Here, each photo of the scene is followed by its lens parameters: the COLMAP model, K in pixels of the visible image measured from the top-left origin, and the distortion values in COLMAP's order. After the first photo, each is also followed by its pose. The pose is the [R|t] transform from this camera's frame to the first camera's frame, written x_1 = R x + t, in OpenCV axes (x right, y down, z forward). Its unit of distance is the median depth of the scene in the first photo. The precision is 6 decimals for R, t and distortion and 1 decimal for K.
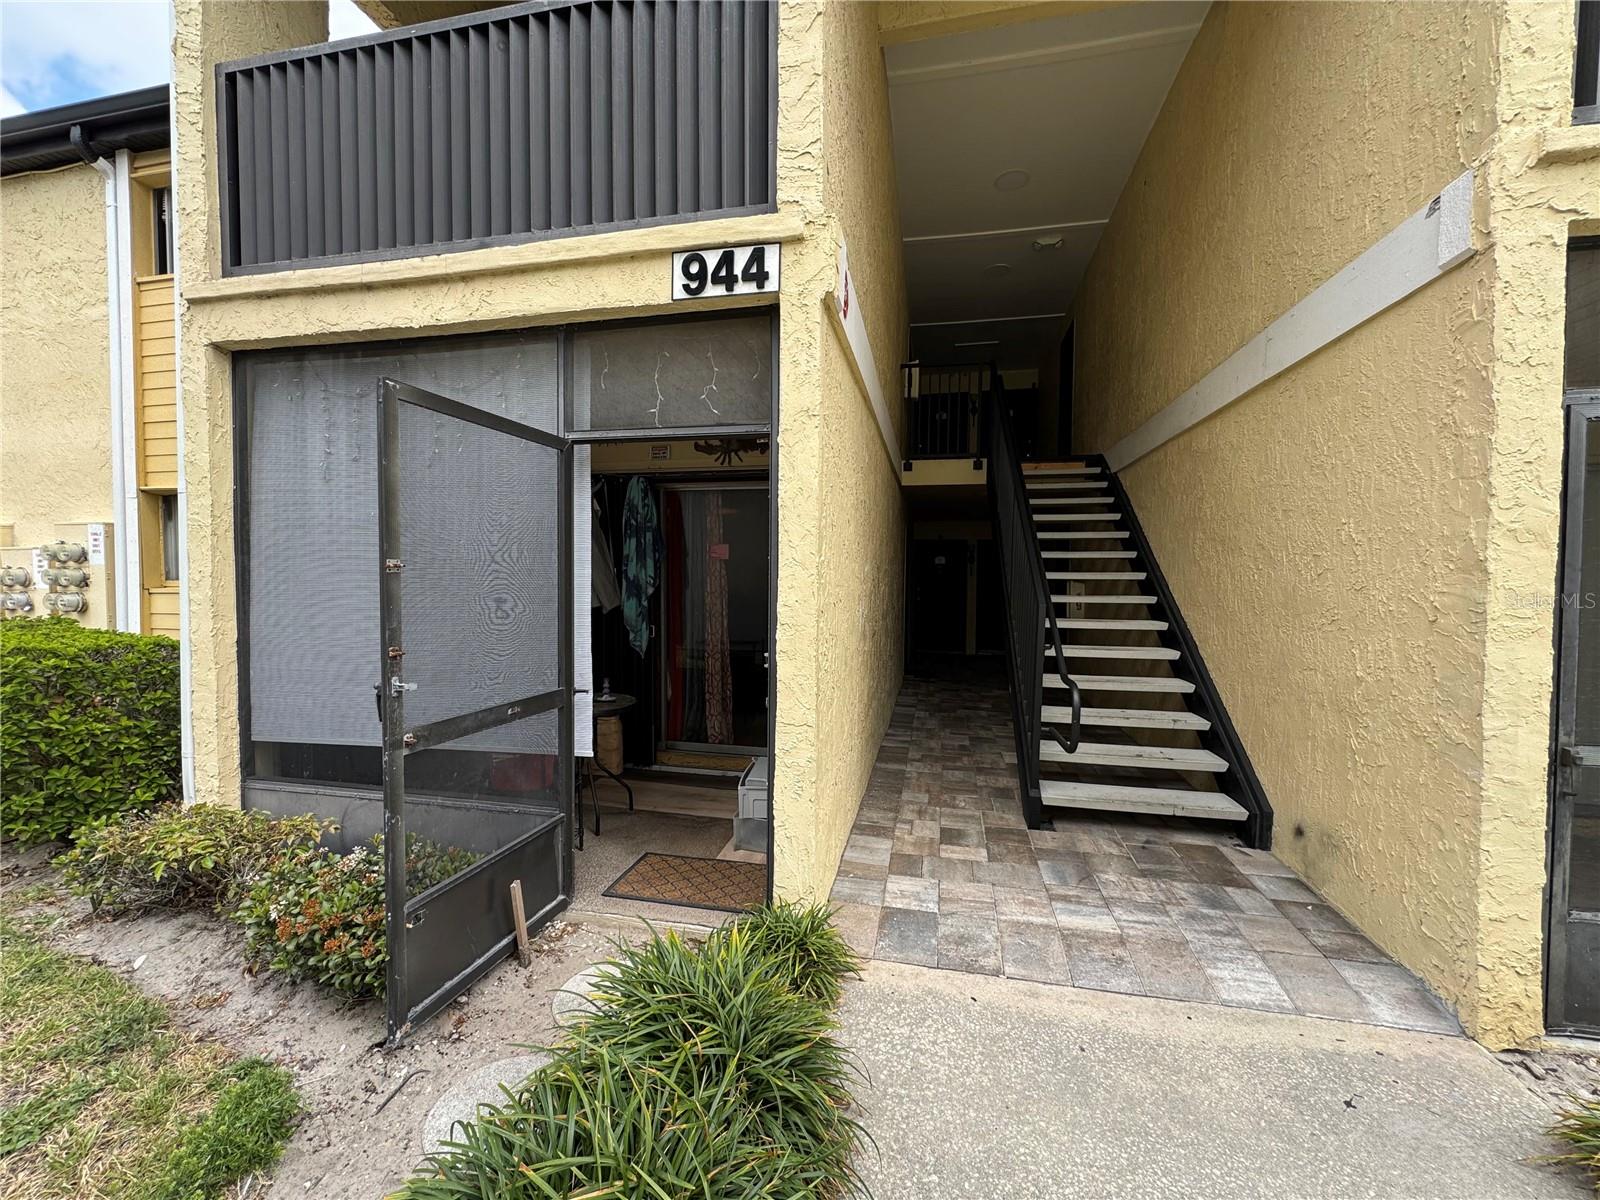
lens RADIAL K [[639.1, 0, 797.3], [0, 639.1, 598.1], [0, 0, 1]] dist [-0.003830, 0.000458]
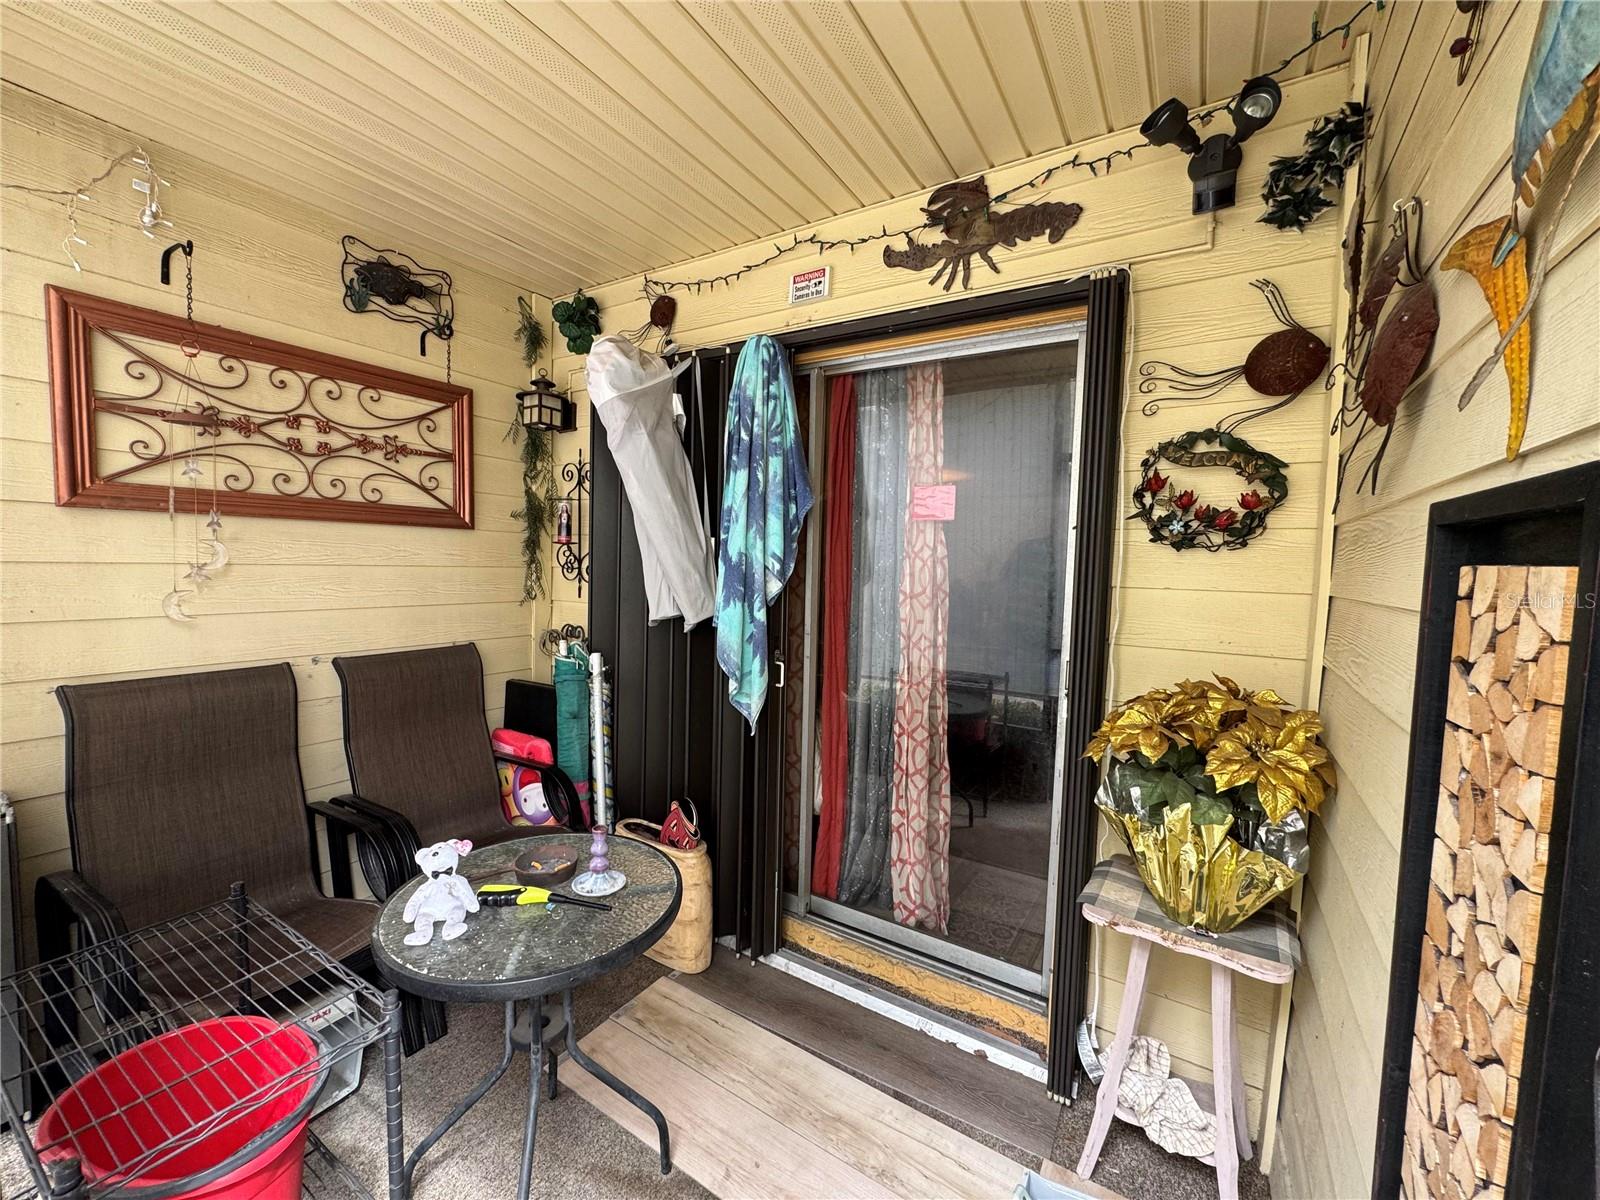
lens RADIAL K [[639.1, 0, 794.9], [0, 639.1, 601.3], [0, 0, 1]] dist [-0.003830, 0.000458]
pose [[0.941842, 0.040251, -0.333637, -0.064736], [-0.030528, 0.998944, 0.034337, -0.017425], [0.334667, -0.022155, 0.942076, 0.574041]]
